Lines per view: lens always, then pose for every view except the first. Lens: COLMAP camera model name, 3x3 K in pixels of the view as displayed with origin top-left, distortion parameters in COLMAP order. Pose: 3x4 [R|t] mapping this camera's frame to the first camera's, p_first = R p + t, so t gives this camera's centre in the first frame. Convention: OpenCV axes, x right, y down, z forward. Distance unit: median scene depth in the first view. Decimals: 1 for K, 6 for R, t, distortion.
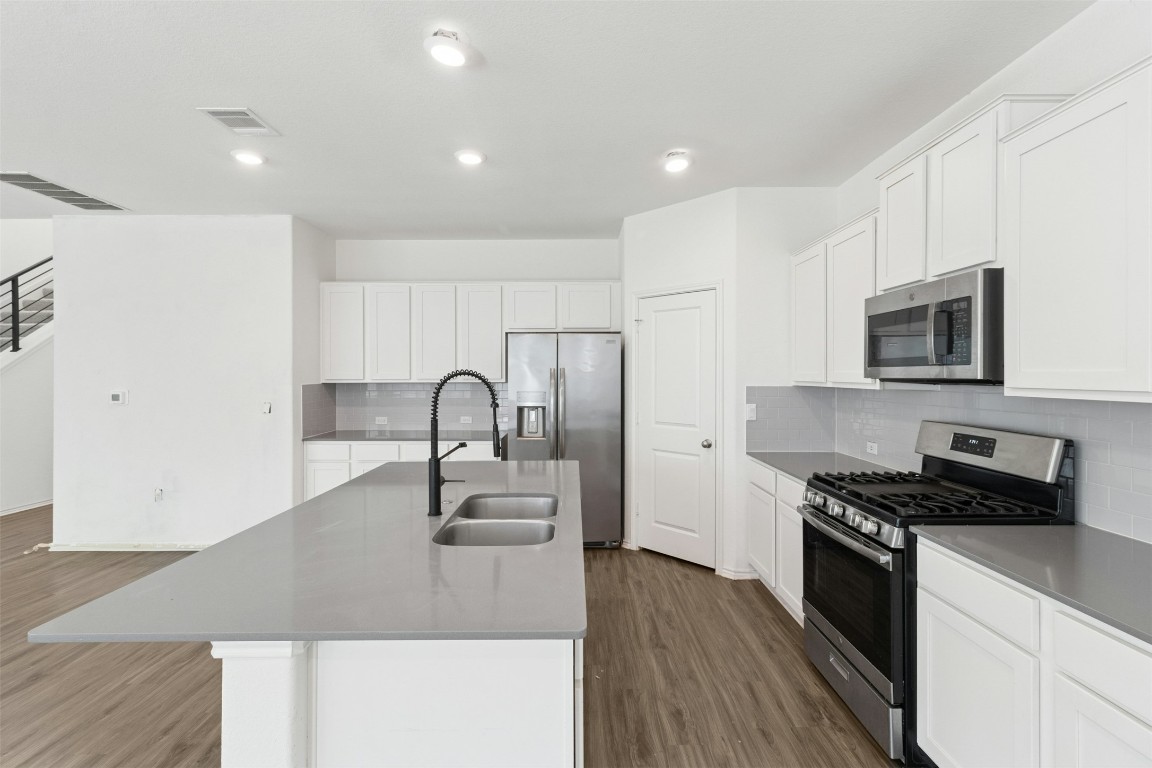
lens RADIAL K [[535.3, 0, 576.8], [0, 535.3, 374.6], [0, 0, 1]] dist [0.007987, -0.000287]
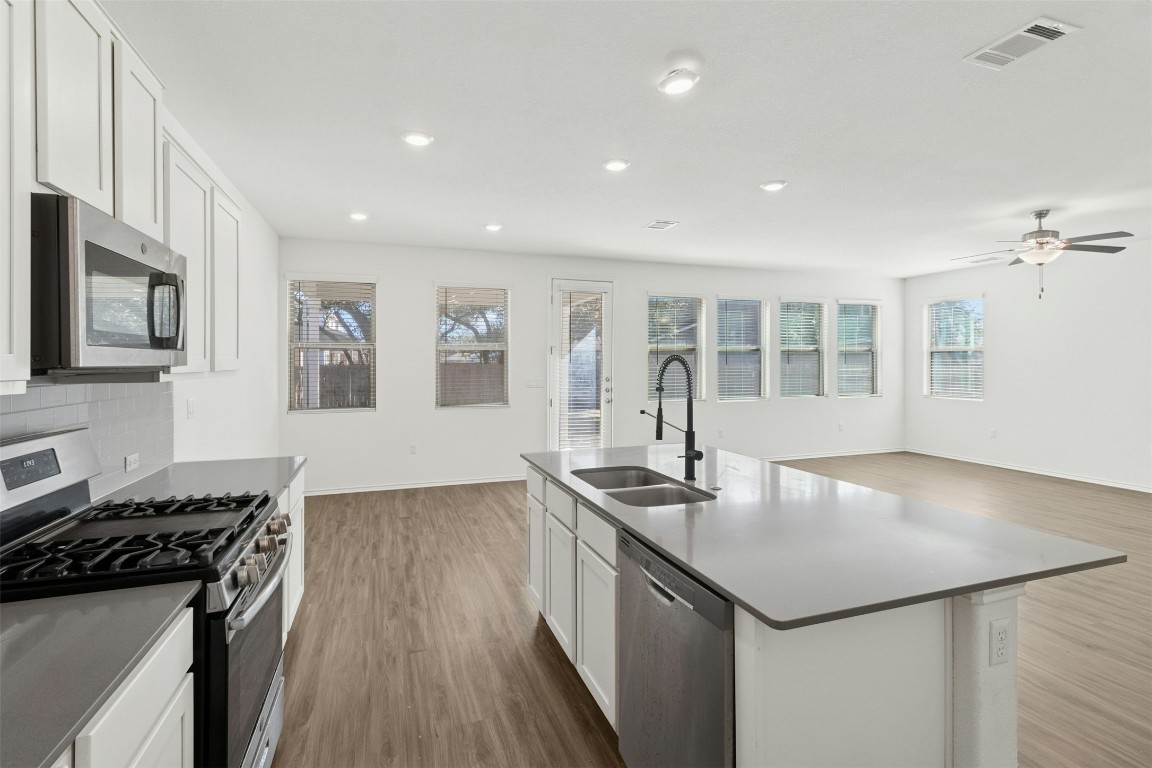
lens RADIAL K [[535.3, 0, 573.8], [0, 535.3, 361.3], [0, 0, 1]] dist [0.007987, -0.000287]
pose [[-0.943286, 0.003916, -0.331959, 0.235932], [0.005096, 0.999983, -0.002684, 0.003529], [0.331943, -0.004224, -0.943290, 1.317420]]
